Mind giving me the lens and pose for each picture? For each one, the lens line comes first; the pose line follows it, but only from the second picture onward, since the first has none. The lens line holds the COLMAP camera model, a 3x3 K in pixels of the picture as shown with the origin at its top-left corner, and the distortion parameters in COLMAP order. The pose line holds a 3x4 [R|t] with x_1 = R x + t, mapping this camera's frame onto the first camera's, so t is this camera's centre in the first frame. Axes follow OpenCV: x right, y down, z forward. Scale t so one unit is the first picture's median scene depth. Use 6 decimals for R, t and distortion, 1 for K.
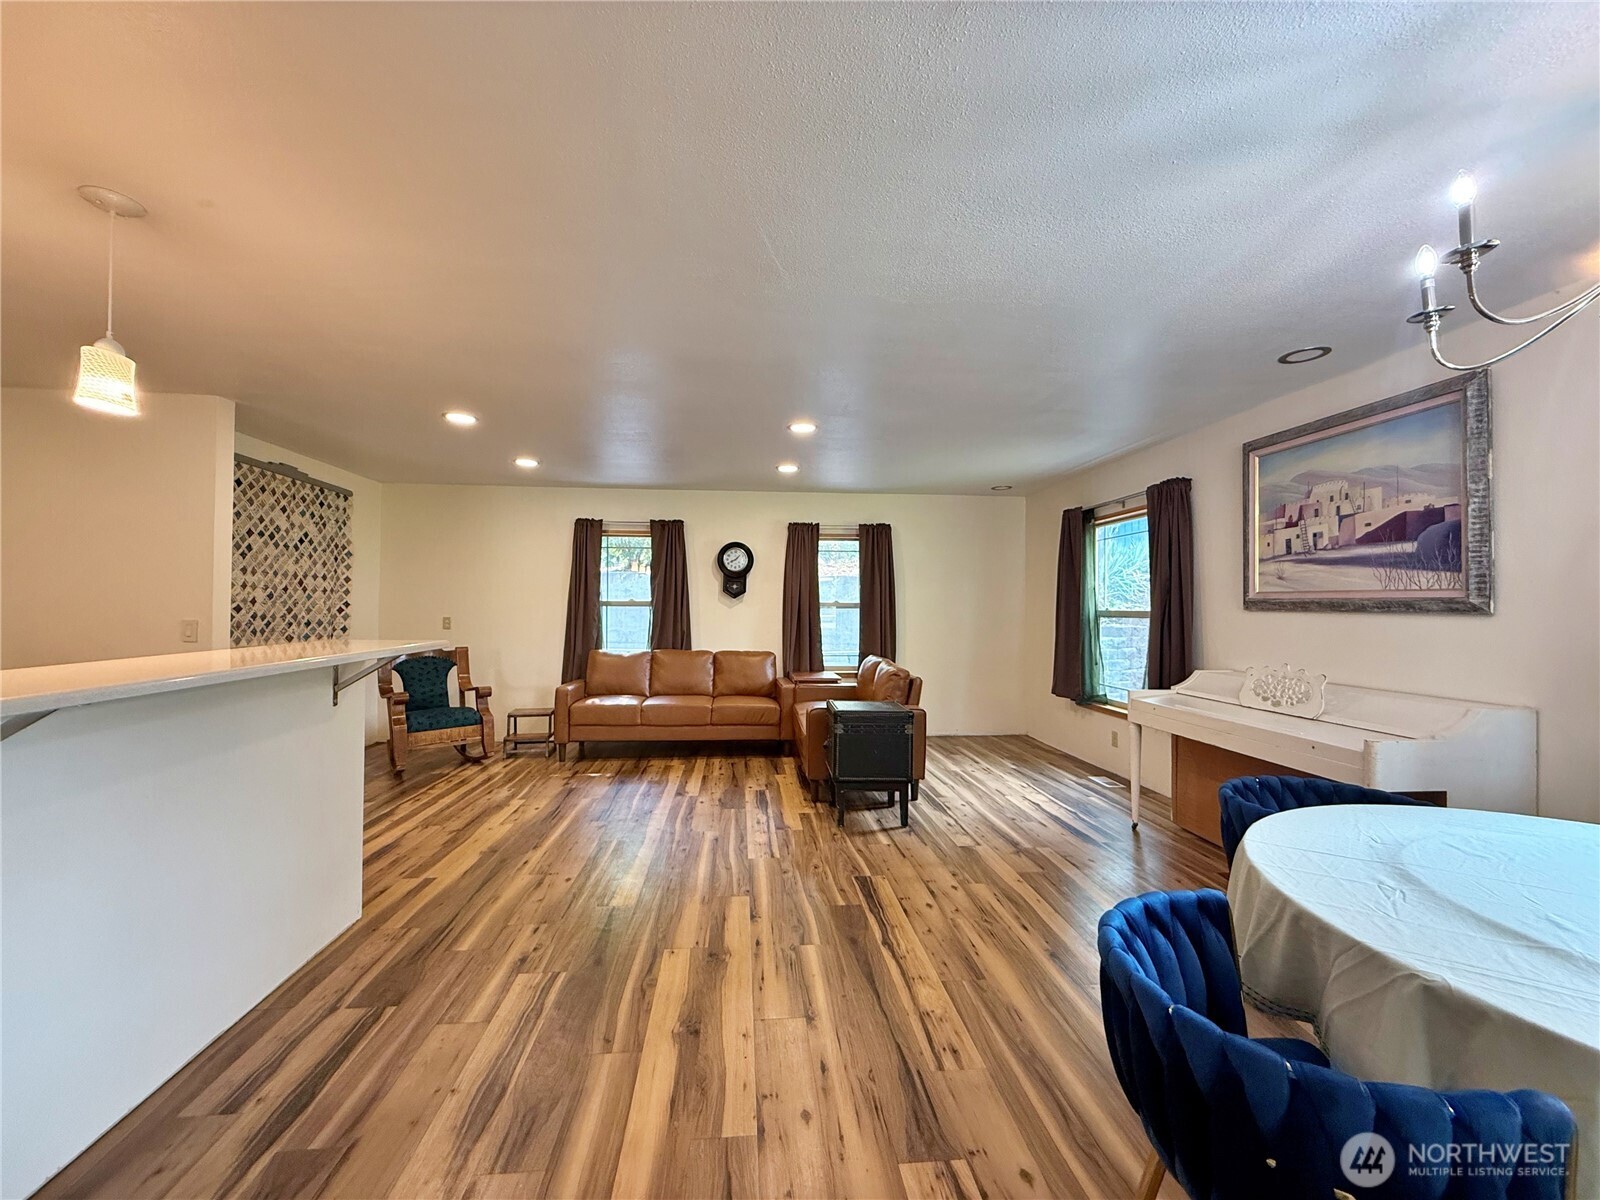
lens RADIAL K [[637.1, 0, 796.2], [0, 637.1, 600.0], [0, 0, 1]] dist [-0.001142, 0.000402]
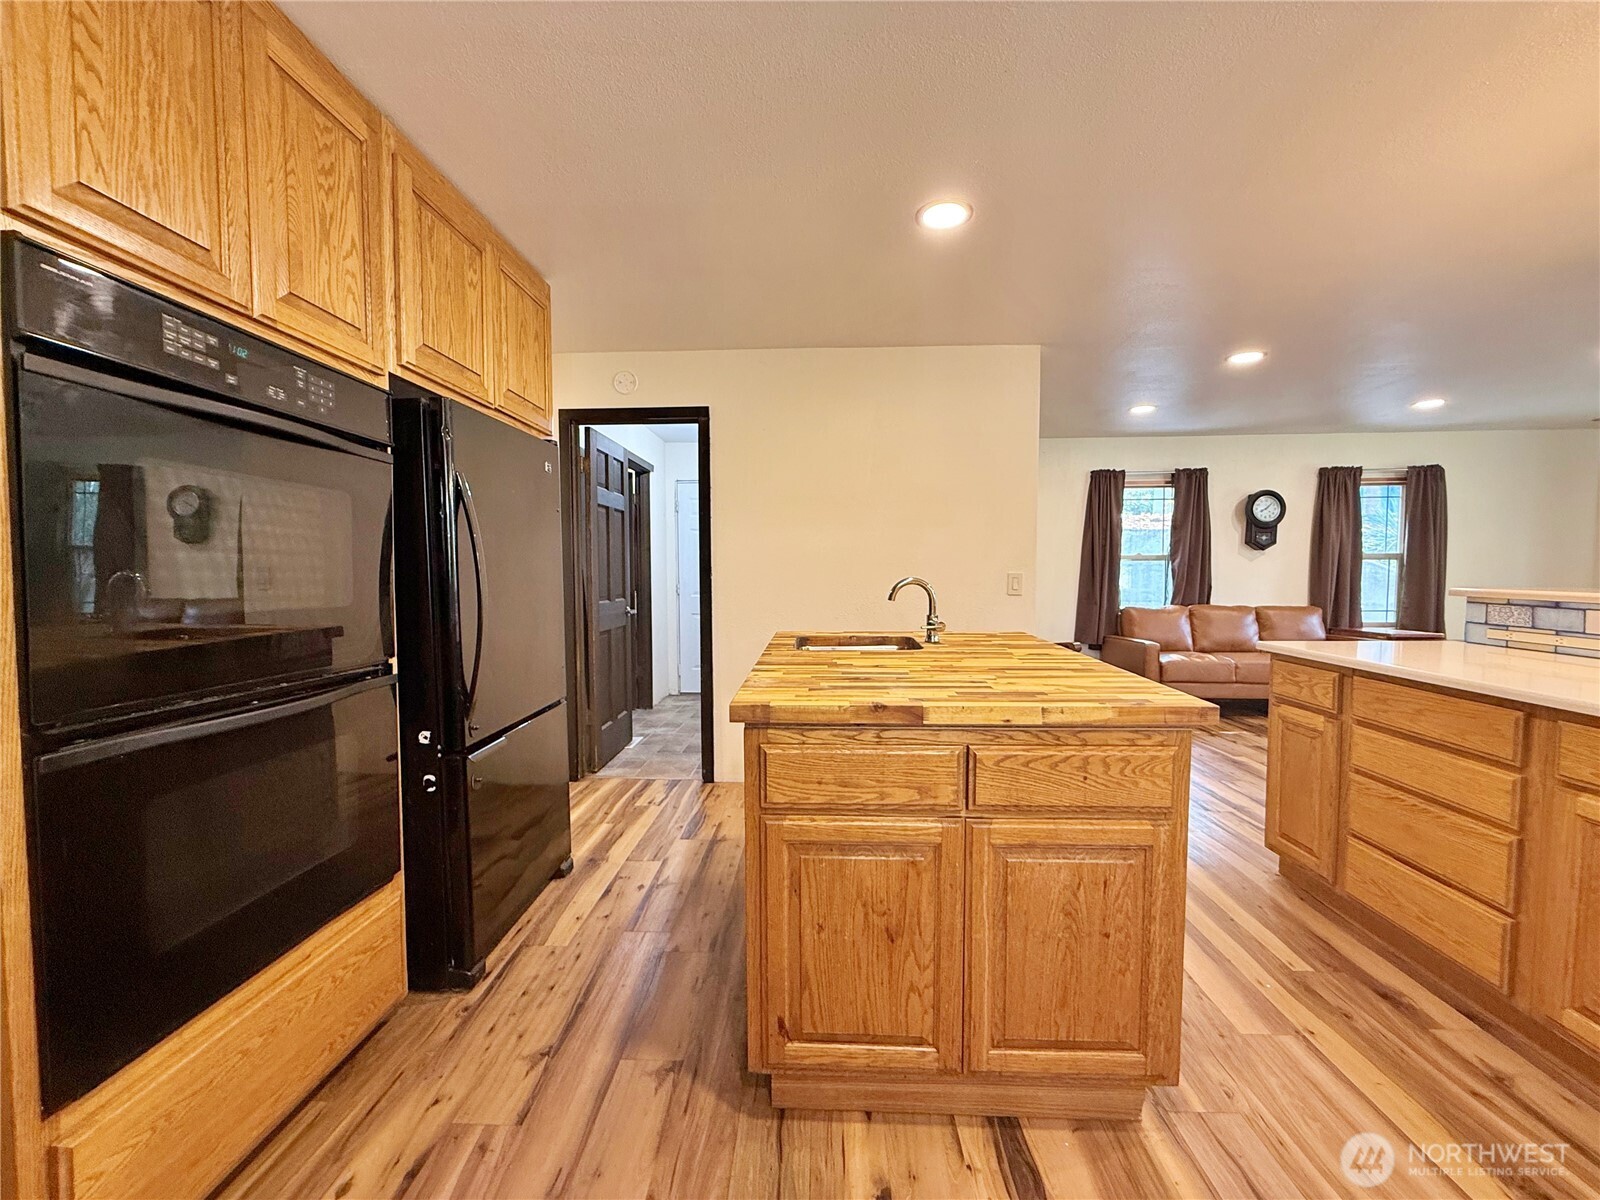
lens RADIAL K [[637.1, 0, 796.2], [0, 637.1, 600.0], [0, 0, 1]] dist [-0.001142, 0.000402]
pose [[0.990651, -0.005430, -0.136312, -0.840813], [0.013714, 0.998110, 0.059908, 0.006074], [0.135730, -0.061217, 0.988853, -0.034298]]
